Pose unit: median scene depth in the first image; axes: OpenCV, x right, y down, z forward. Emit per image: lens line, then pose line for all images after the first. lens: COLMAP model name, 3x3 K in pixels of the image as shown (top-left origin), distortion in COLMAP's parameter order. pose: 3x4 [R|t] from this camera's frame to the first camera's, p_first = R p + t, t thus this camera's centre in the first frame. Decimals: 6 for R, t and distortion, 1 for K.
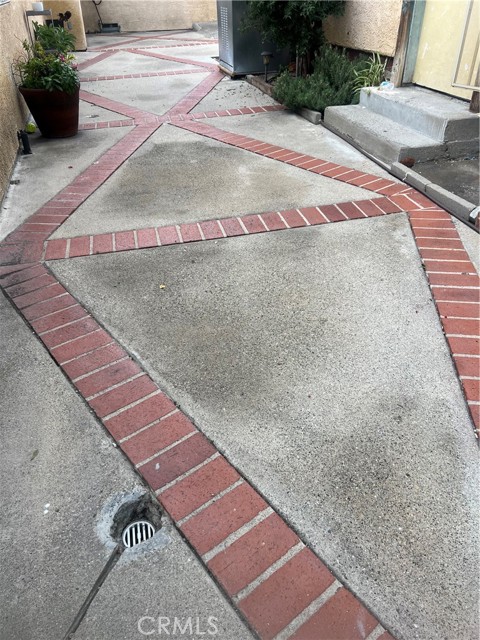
lens RADIAL K [[481.6, 0, 240.0], [0, 481.6, 320.0], [0, 0, 1]] dist [0.057397, -0.085837]
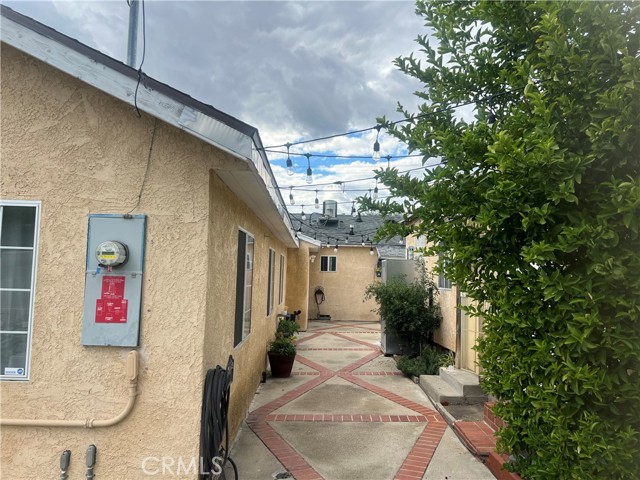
lens RADIAL K [[481.6, 0, 332.7], [0, 481.6, 238.4], [0, 0, 1]] dist [0.057397, -0.085837]
pose [[0.972973, 0.027666, -0.229256, 0.274919], [-0.166807, 0.770738, -0.614930, 0.372164], [0.159684, 0.636551, 0.754522, -0.823739]]
